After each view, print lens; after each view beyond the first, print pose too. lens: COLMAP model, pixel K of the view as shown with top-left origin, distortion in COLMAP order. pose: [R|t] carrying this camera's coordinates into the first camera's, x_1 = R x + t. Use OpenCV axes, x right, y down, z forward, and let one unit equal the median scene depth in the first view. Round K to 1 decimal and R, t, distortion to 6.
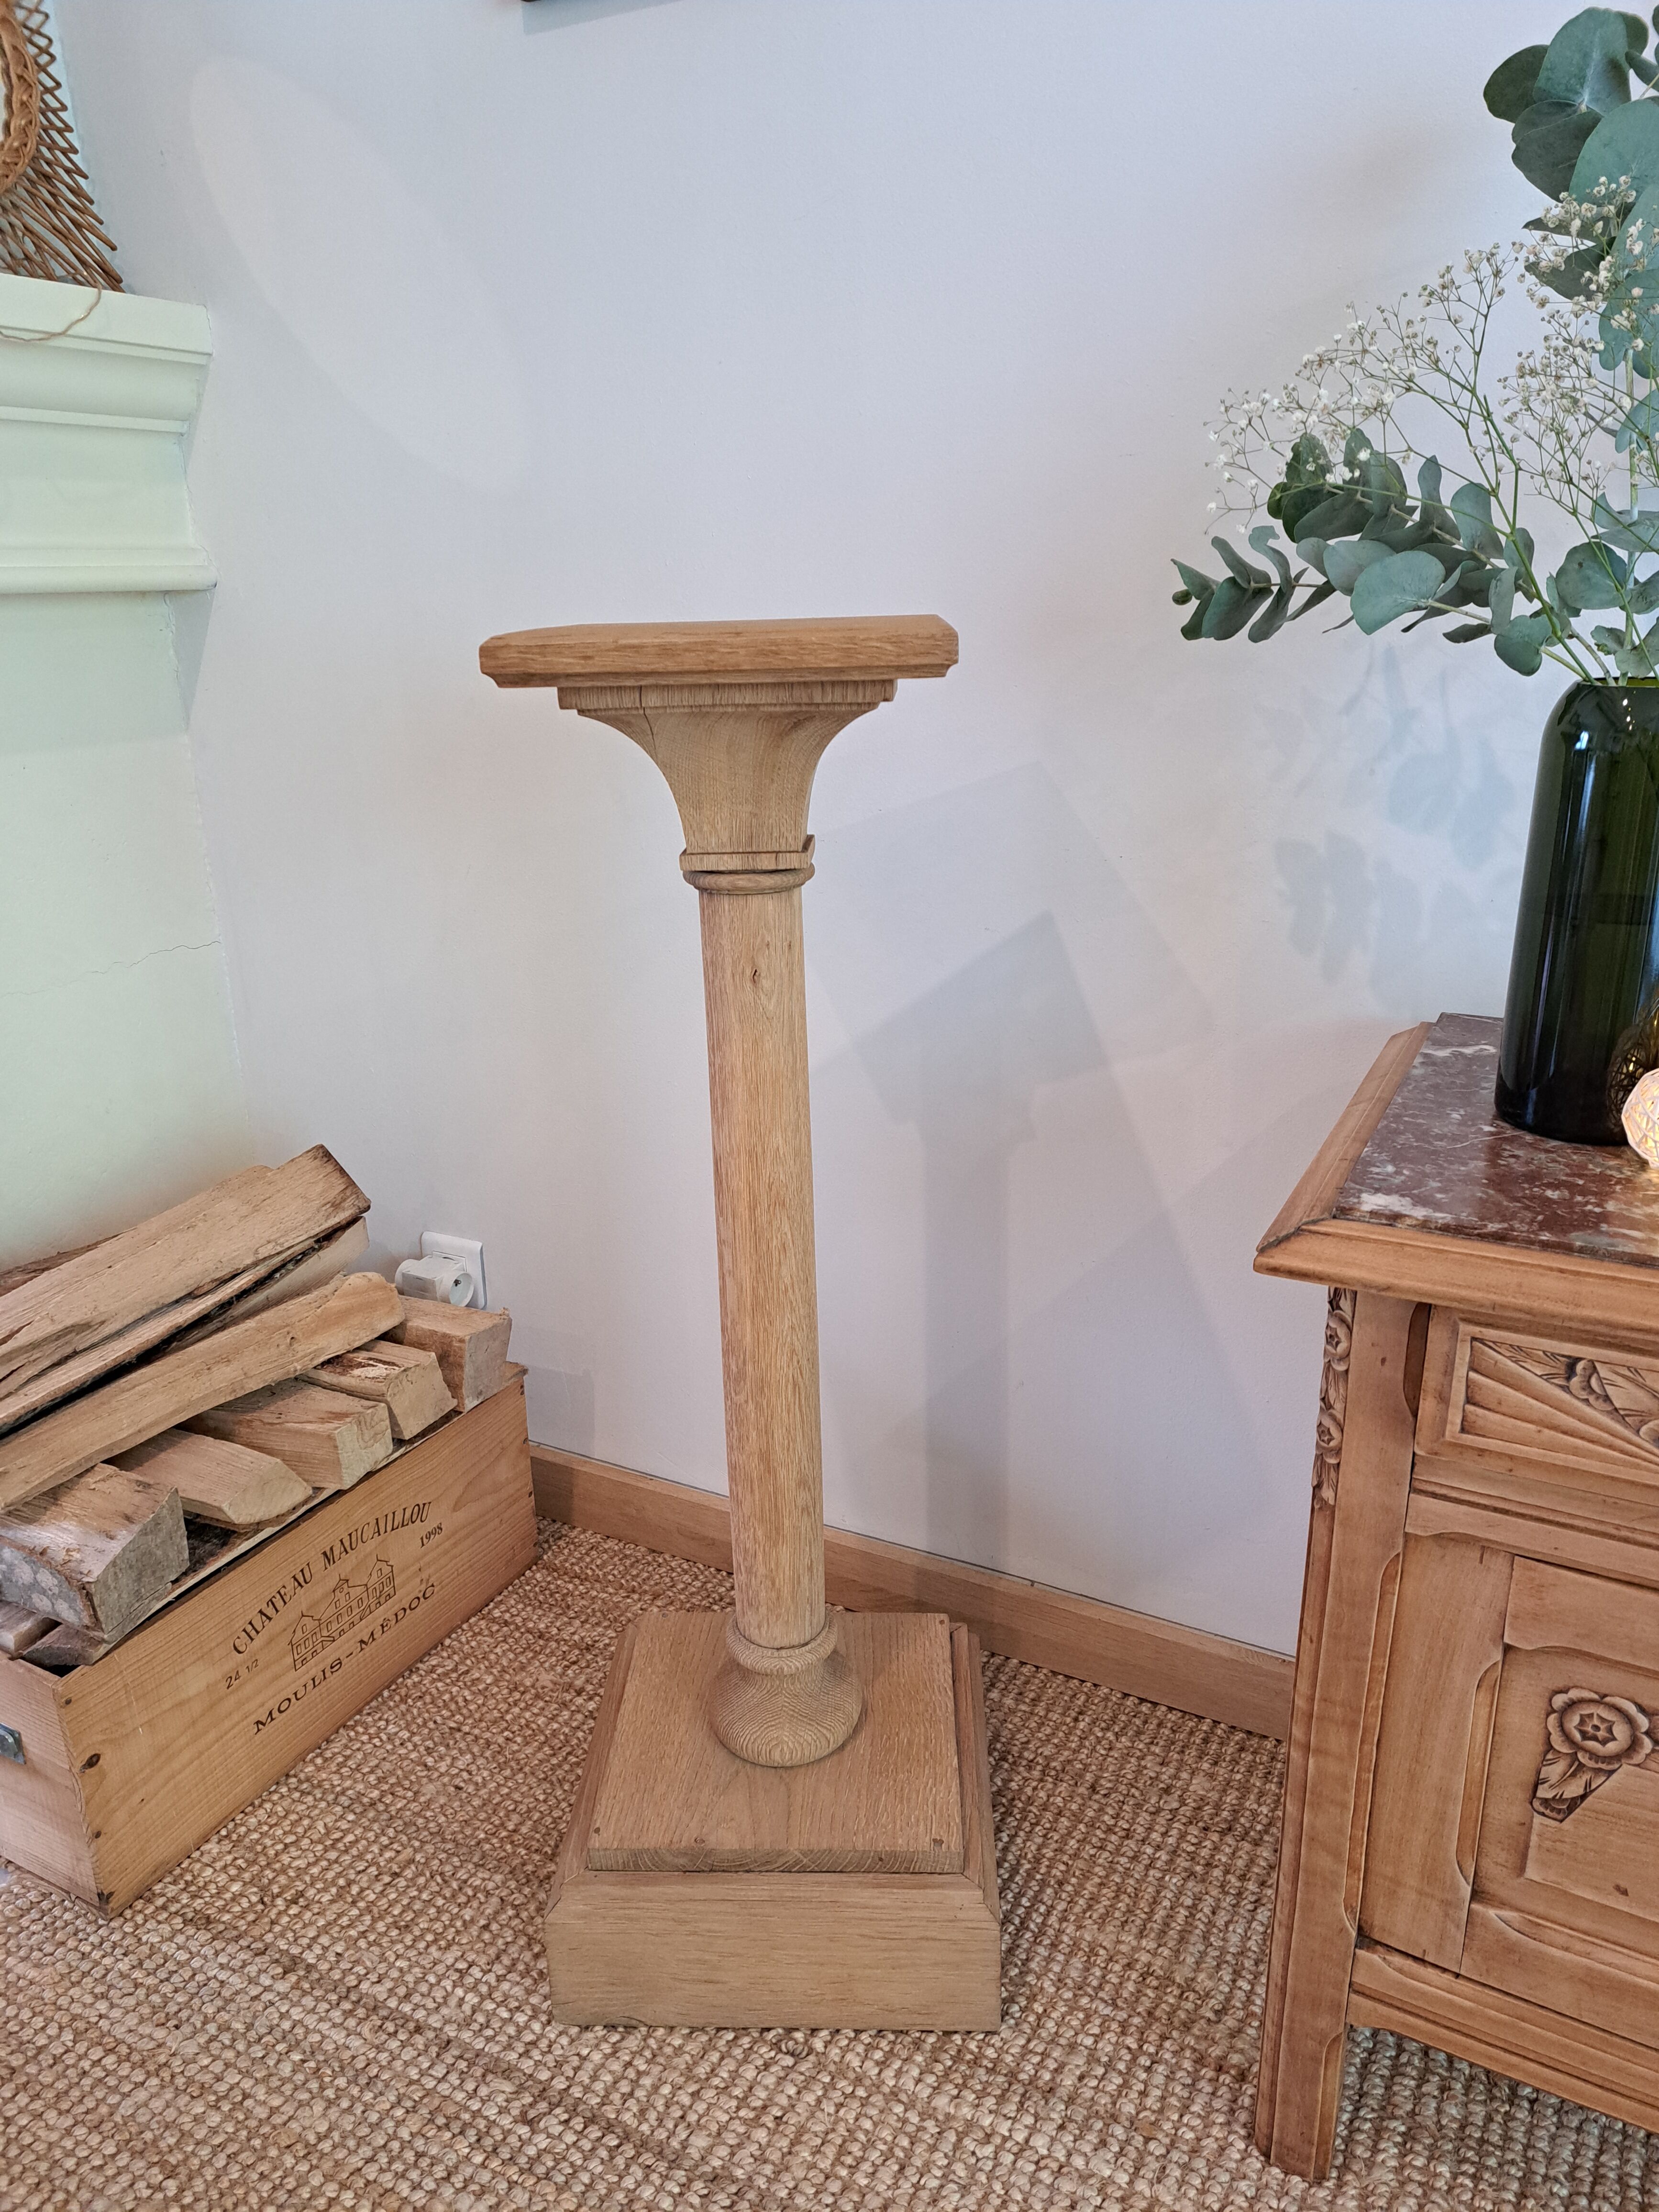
lens RADIAL K [[1636.2, 0, 819.7], [0, 1636.2, 1109.8], [0, 0, 1]] dist [0.025659, -0.018224]
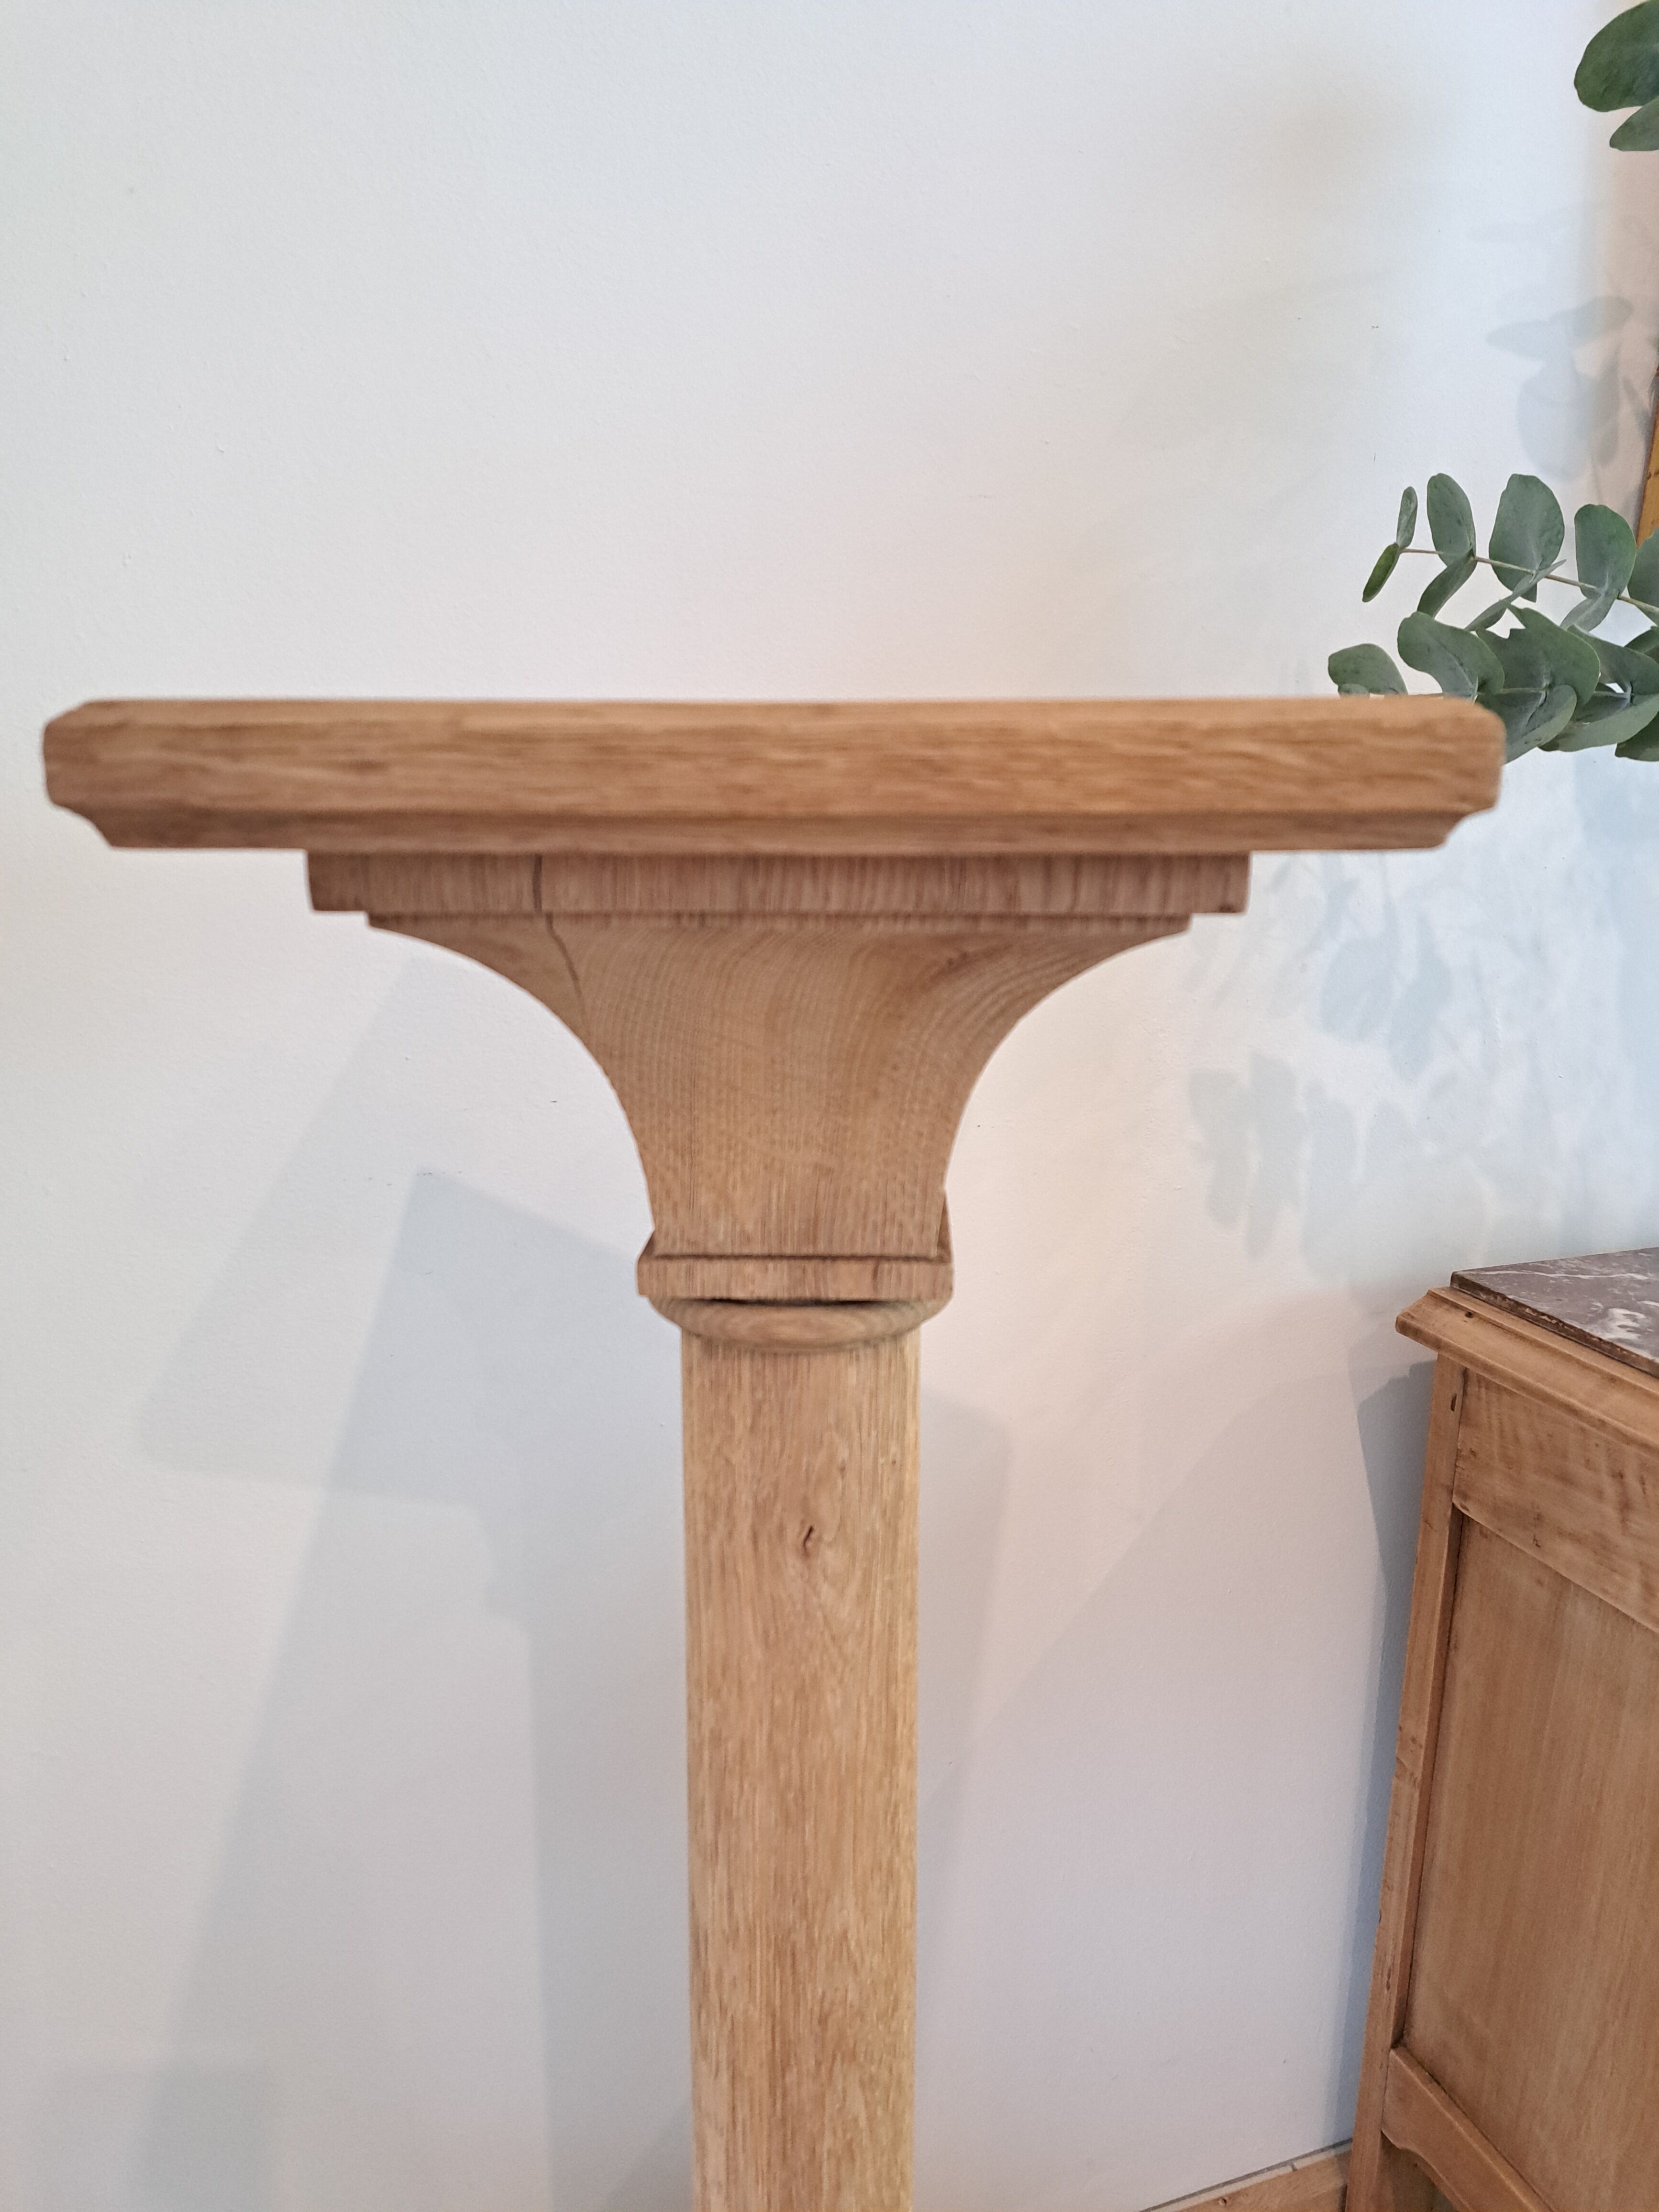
lens RADIAL K [[1549.2, 0, 838.0], [0, 1549.2, 1085.7], [0, 0, 1]] dist [0.074366, -0.064138]
pose [[0.661011, -0.131647, 0.738737, -0.383253], [0.213874, 0.976708, -0.017317, -0.227399], [-0.719251, 0.169444, 0.673771, 0.844083]]
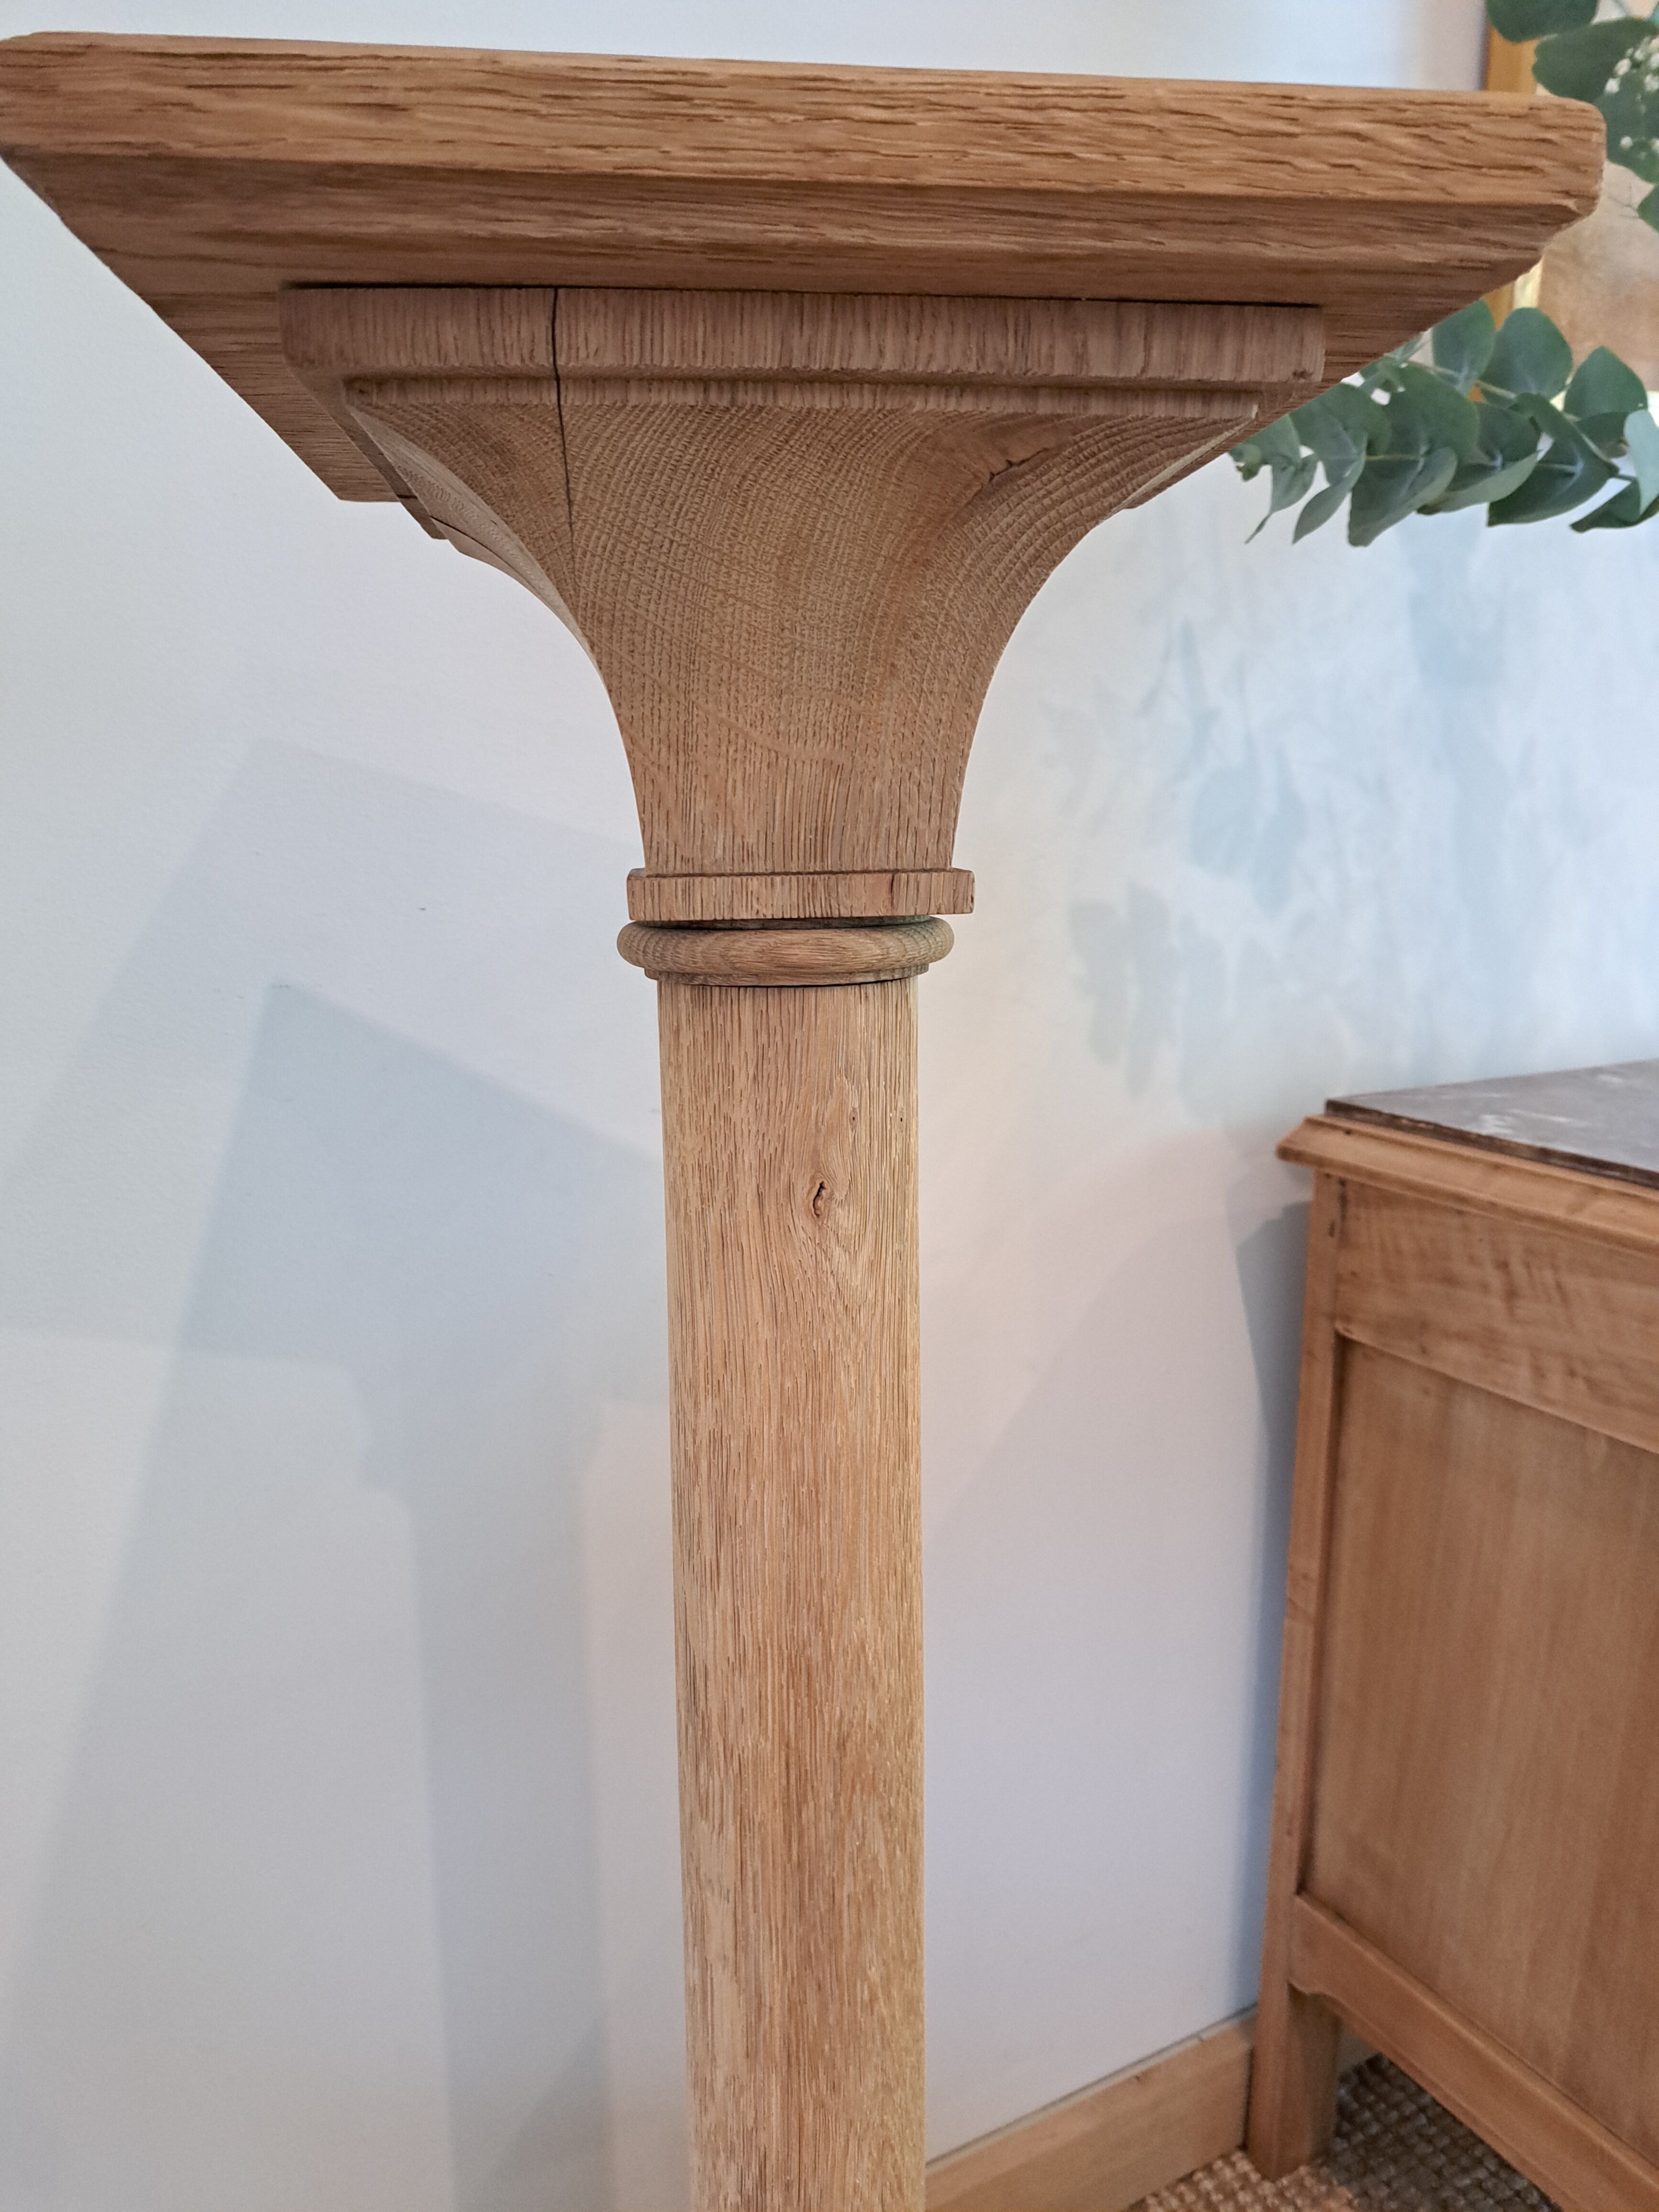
lens RADIAL K [[1565.2, 0, 839.7], [0, 1565.2, 1107.0], [0, 0, 1]] dist [0.122259, -0.179210]
pose [[0.532421, -0.139710, 0.834870, -0.414915], [0.258208, 0.966085, -0.002999, -0.133457], [-0.806136, 0.217167, 0.550438, 0.932533]]
